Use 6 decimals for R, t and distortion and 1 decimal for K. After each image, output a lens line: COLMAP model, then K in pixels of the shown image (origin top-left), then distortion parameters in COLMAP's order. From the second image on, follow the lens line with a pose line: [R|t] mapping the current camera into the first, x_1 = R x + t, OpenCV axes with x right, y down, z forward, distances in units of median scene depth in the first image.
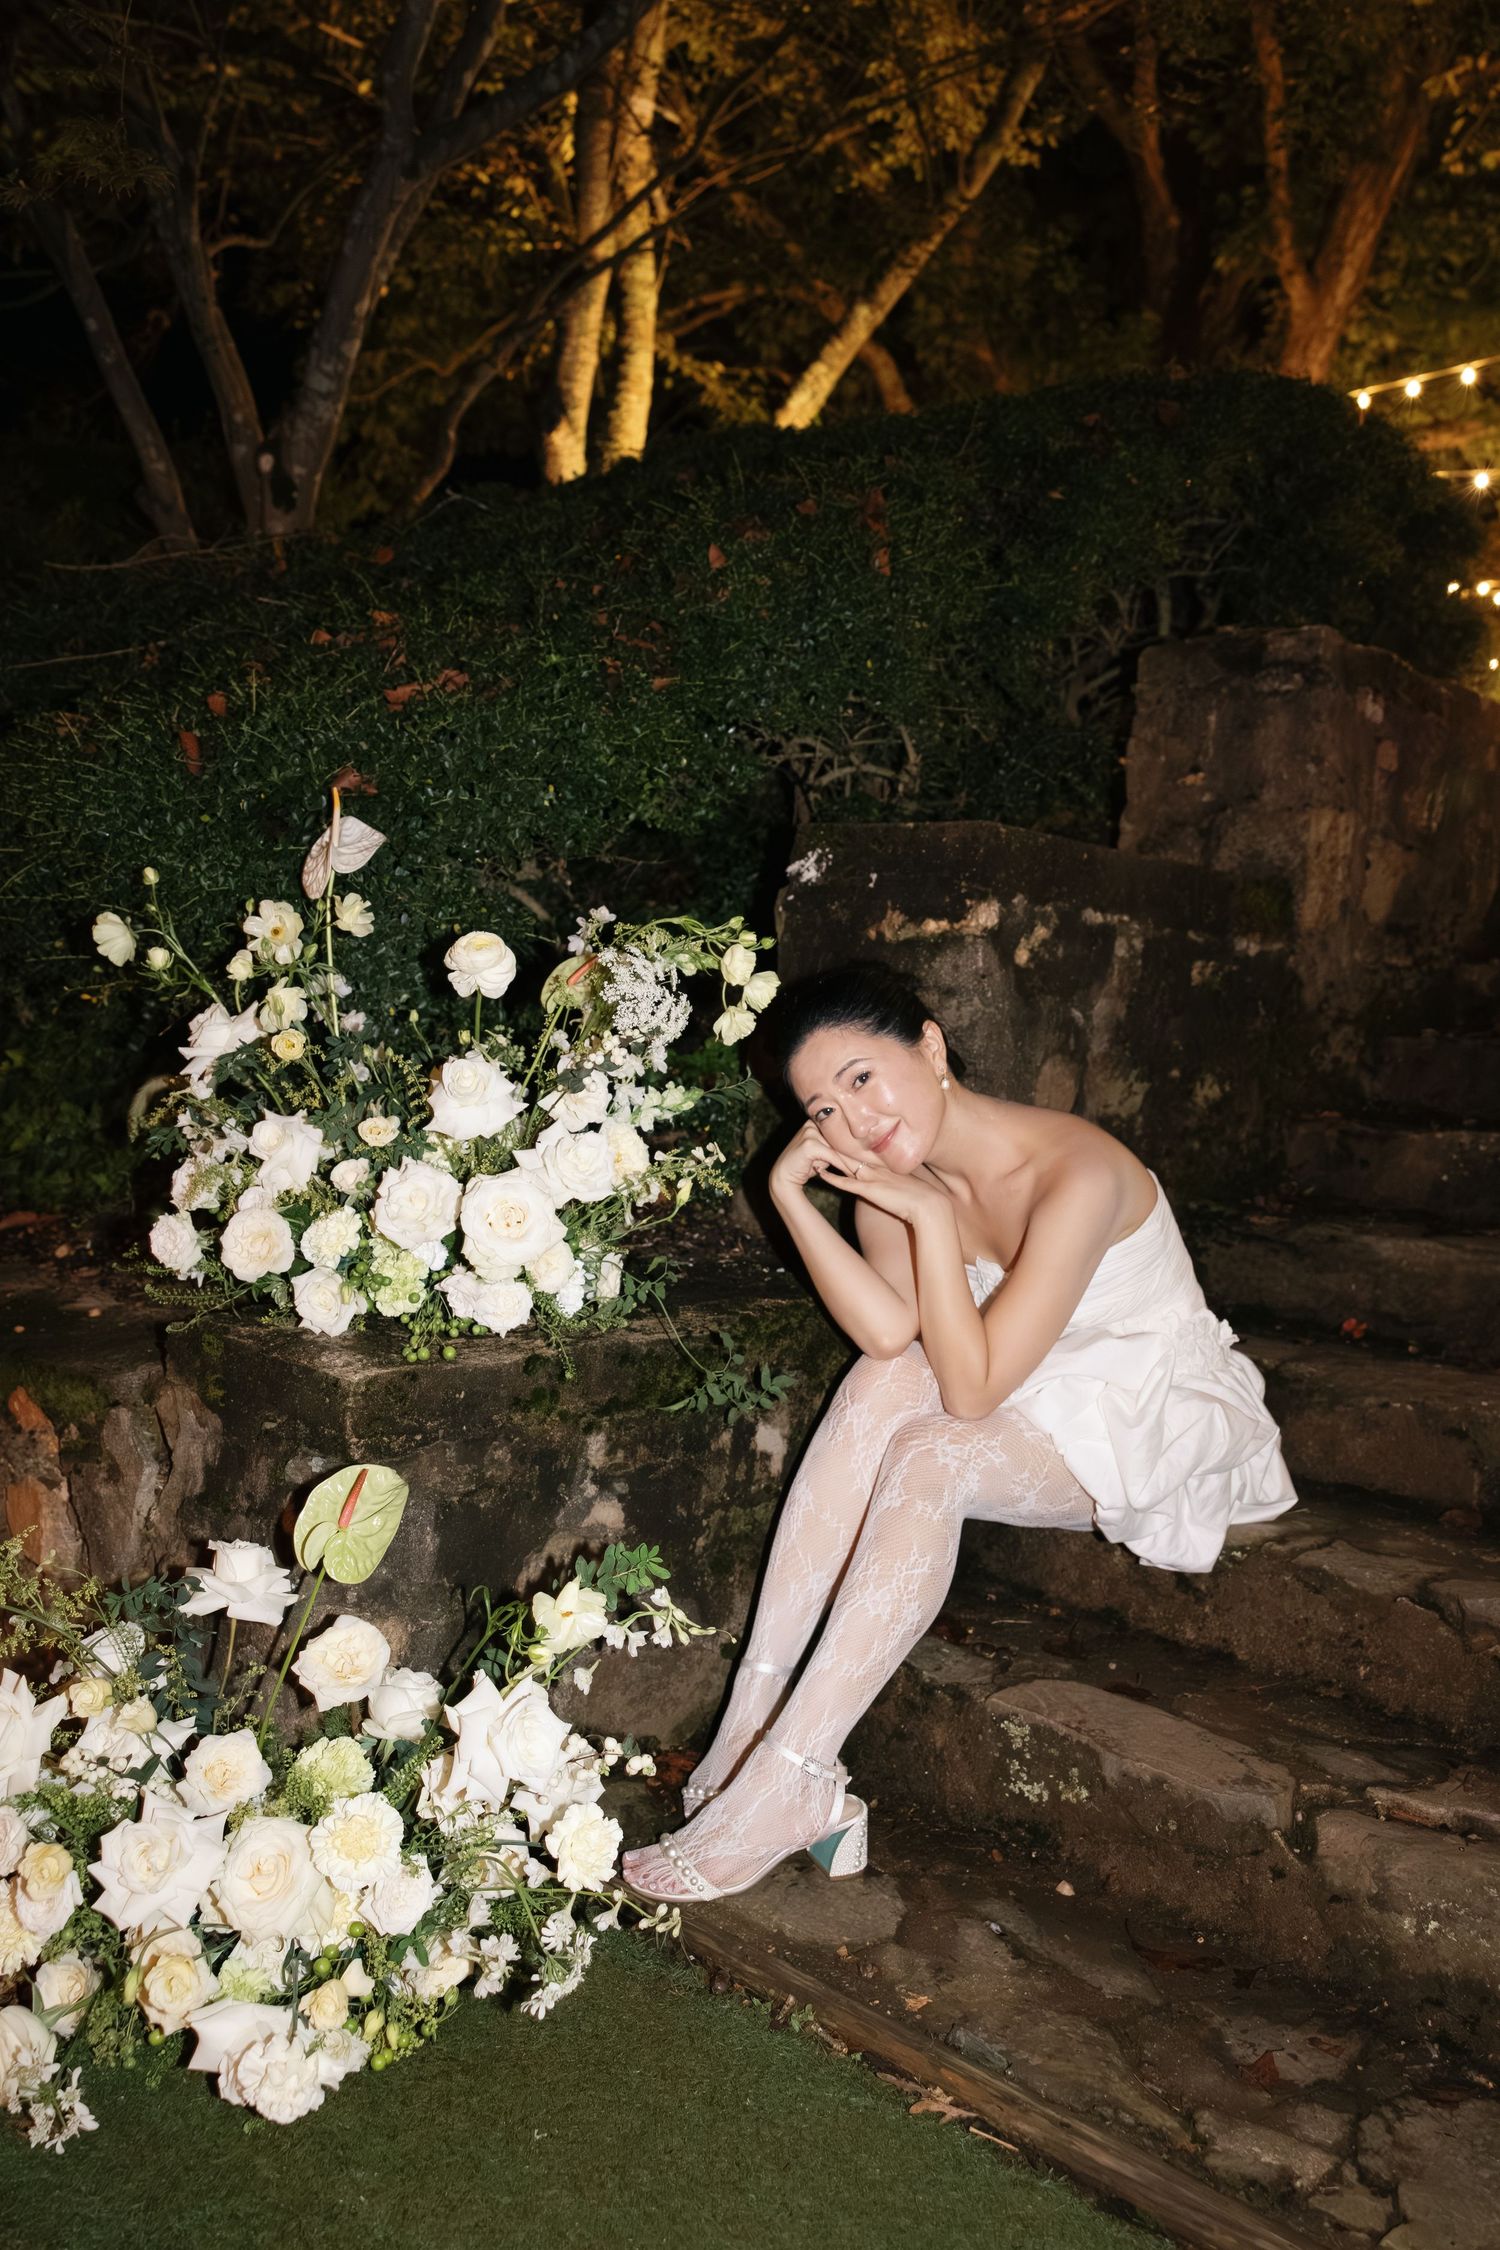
lens RADIAL K [[1766.4, 0, 763.4], [0, 1766.4, 1118.6], [0, 0, 1]] dist [-0.006769, -0.002772]
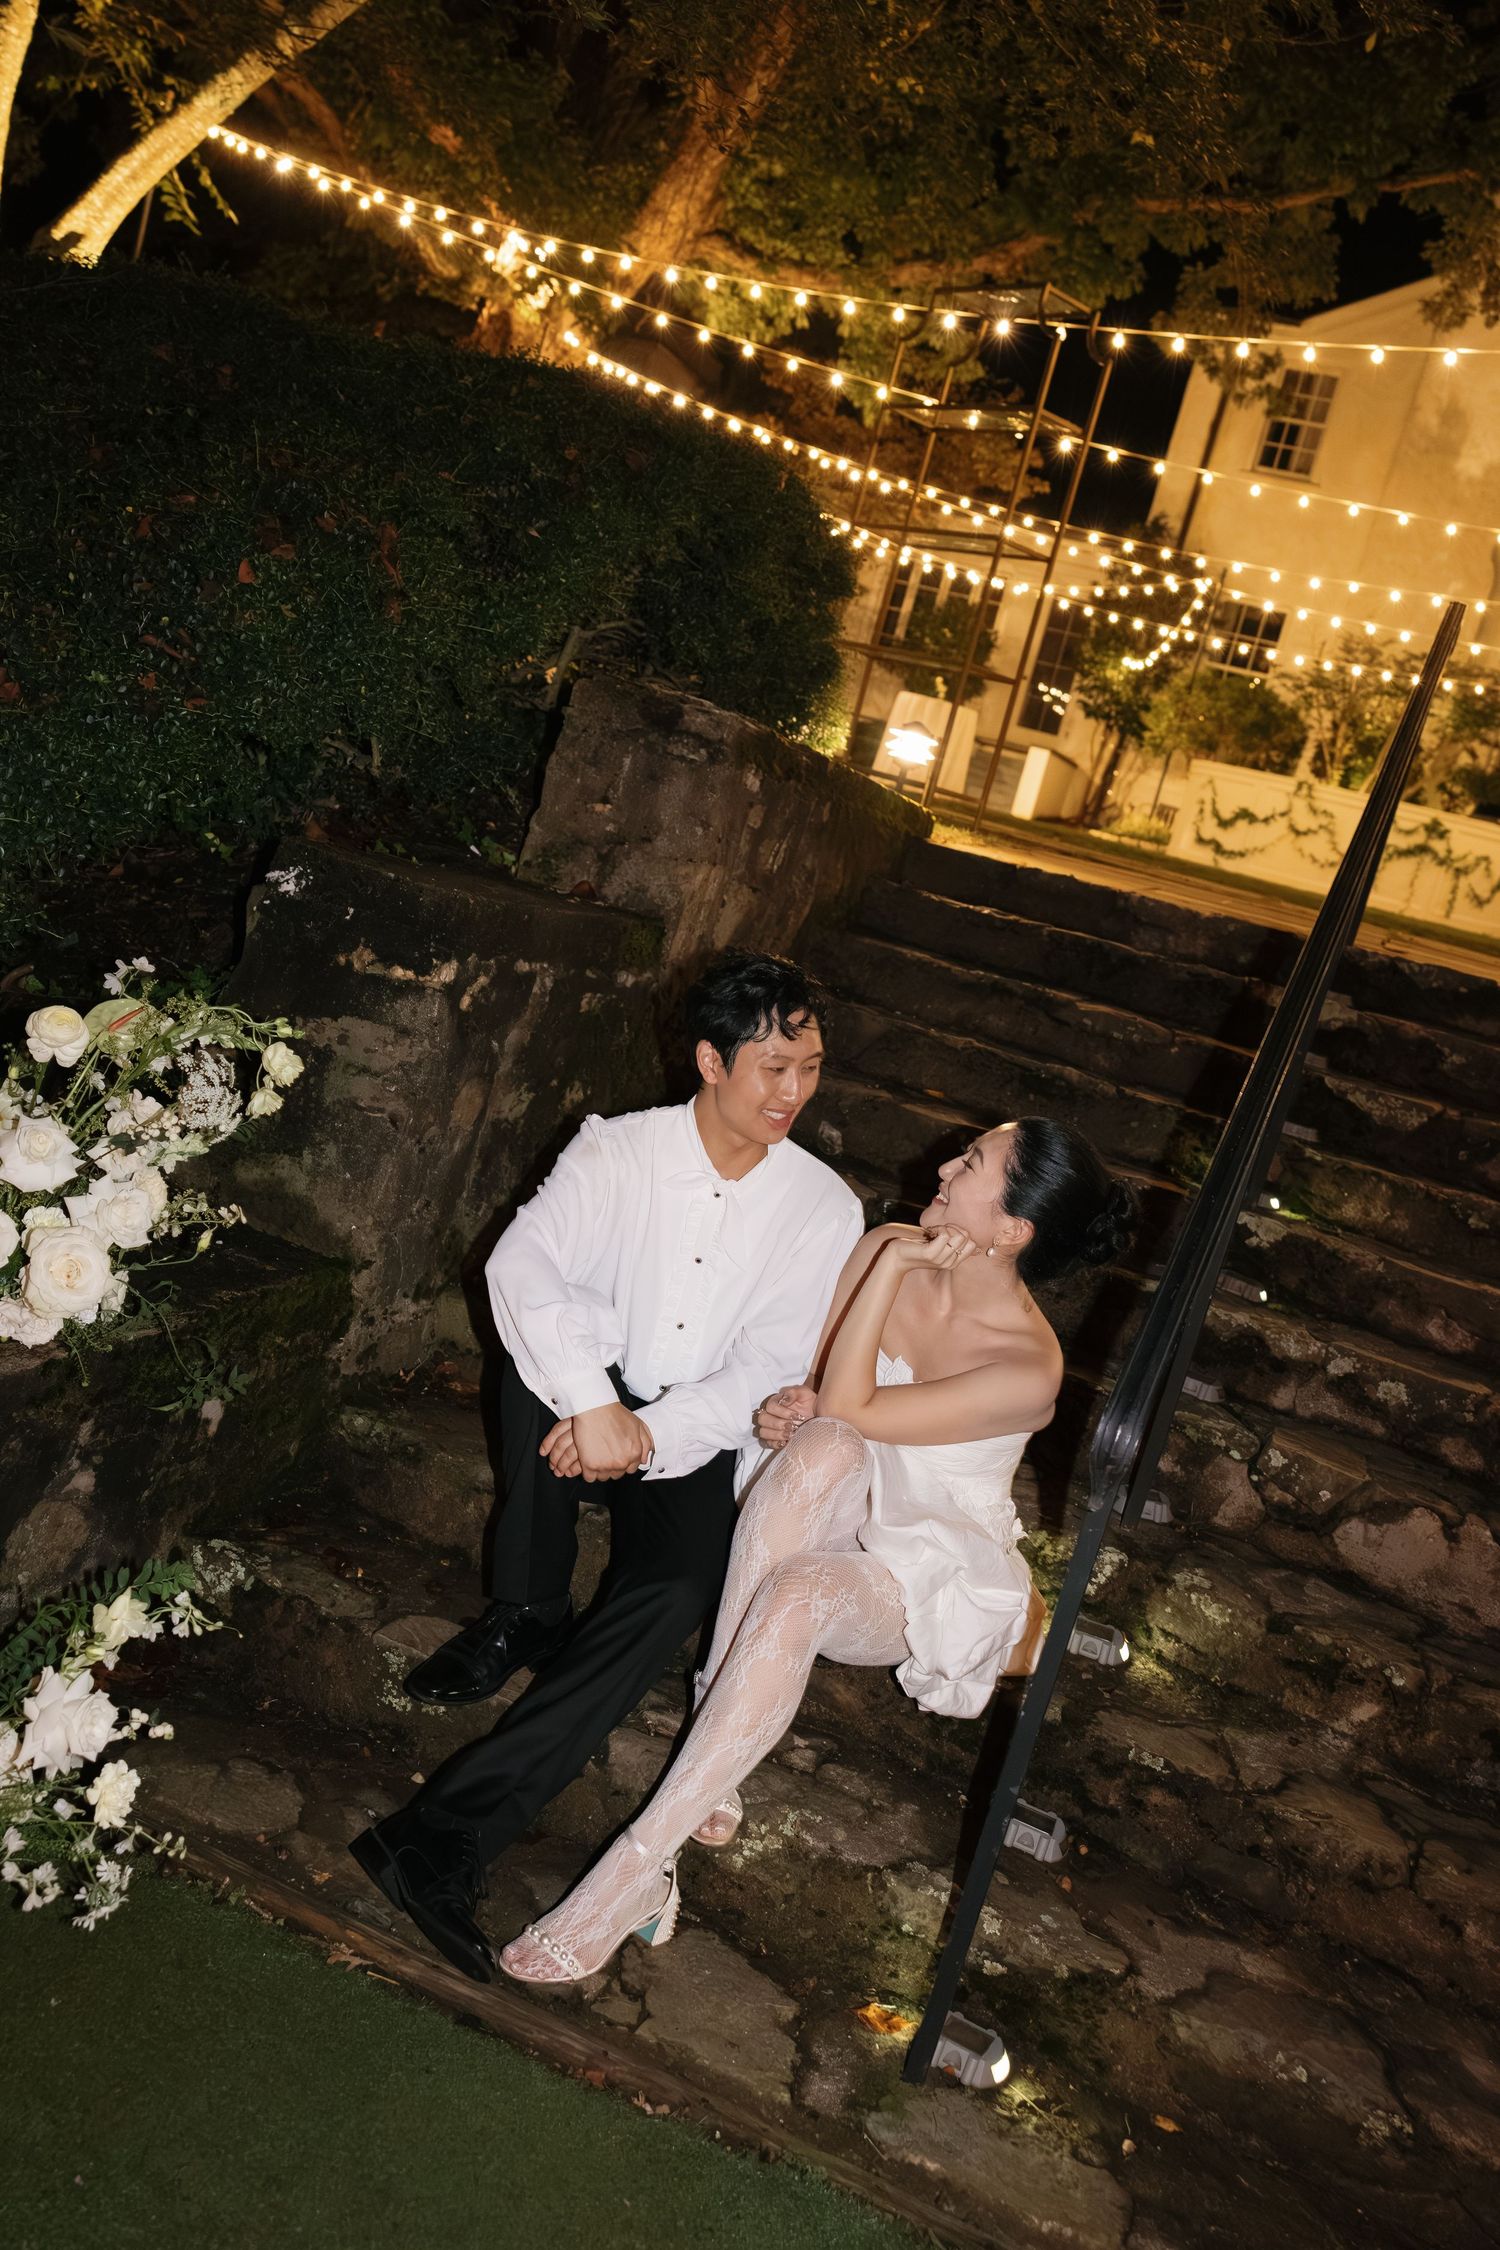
lens RADIAL K [[1766.4, 0, 763.4], [0, 1766.4, 1118.6], [0, 0, 1]] dist [-0.006769, -0.002772]
pose [[0.897422, 0.133272, 0.420562, -0.204031], [-0.192152, 0.976187, 0.100682, -0.217073], [-0.397129, -0.171166, 0.901660, -0.208426]]
